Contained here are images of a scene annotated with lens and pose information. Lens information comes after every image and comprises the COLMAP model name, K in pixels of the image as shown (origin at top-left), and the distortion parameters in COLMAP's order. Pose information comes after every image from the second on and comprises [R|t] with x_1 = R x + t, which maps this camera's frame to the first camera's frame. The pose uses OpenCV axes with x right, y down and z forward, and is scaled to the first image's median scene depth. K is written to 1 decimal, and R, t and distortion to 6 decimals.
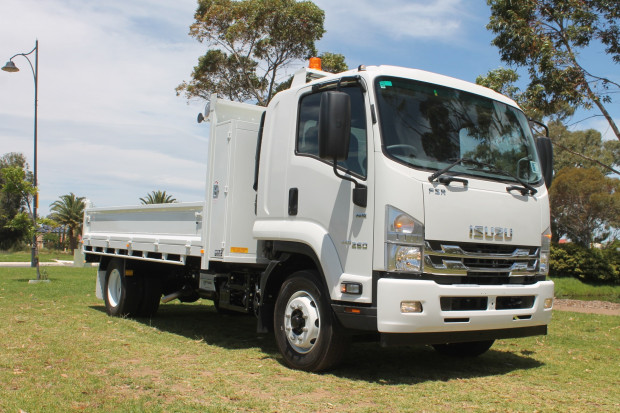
lens RADIAL K [[667.3, 0, 311.9], [0, 667.3, 203.1], [0, 0, 1]] dist [-0.075121, 0.005066]
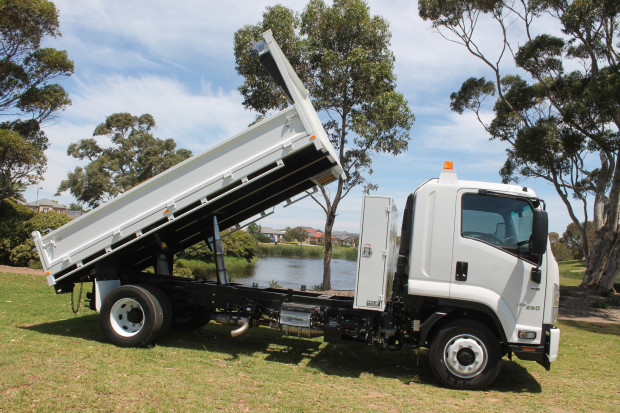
lens RADIAL K [[526.9, 0, 298.7], [0, 526.9, 207.7], [0, 0, 1]] dist [-0.142191, 0.128162]
pose [[0.735776, 0.070765, 0.673518, -1.096083], [-0.103870, 0.994550, 0.008976, -0.116382], [-0.669212, -0.076562, 0.739116, 0.467013]]
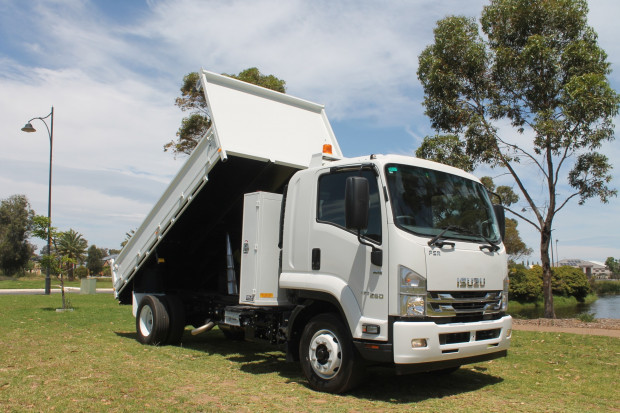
lens RADIAL K [[545.6, 0, 309.3], [0, 545.6, 207.0], [0, 0, 1]] dist [-0.145306, 0.119300]
pose [[0.996337, -0.002343, 0.085482, -0.138905], [0.006572, 0.998766, -0.049233, -0.053786], [-0.085261, 0.049615, 0.995123, -0.038069]]
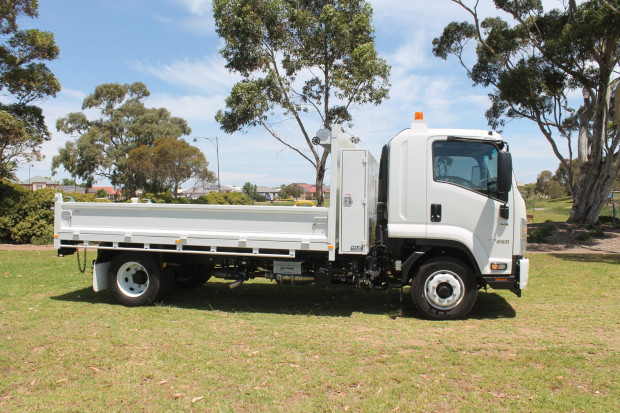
lens RADIAL K [[526.9, 0, 298.7], [0, 526.9, 207.7], [0, 0, 1]] dist [-0.142191, 0.128162]
pose [[0.731300, -0.041100, 0.680816, -1.141853], [-0.028211, 0.995506, 0.090401, -0.120161], [-0.681472, -0.085317, 0.726854, 0.377673]]
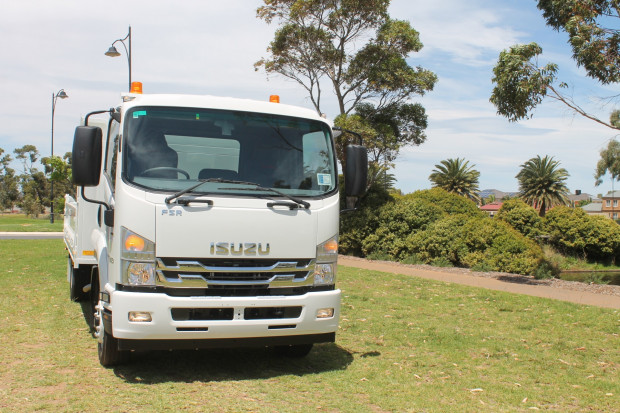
lens RADIAL K [[685.8, 0, 312.2], [0, 685.8, 190.4], [0, 0, 1]] dist [-0.140338, 0.022608]
pose [[0.972638, -0.011555, -0.232040, 0.635645], [0.020527, 0.999130, 0.036290, -0.084923], [0.231418, -0.040061, 0.972029, -0.036038]]
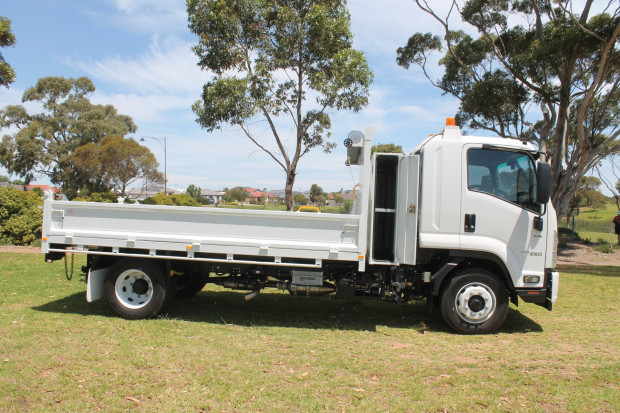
lens RADIAL K [[526.9, 0, 298.7], [0, 526.9, 207.7], [0, 0, 1]] dist [-0.142191, 0.128162]
pose [[0.648583, -0.016810, 0.760958, -1.220128], [-0.063579, 0.995066, 0.076172, -0.105171], [-0.758484, -0.097785, 0.644314, 0.595964]]
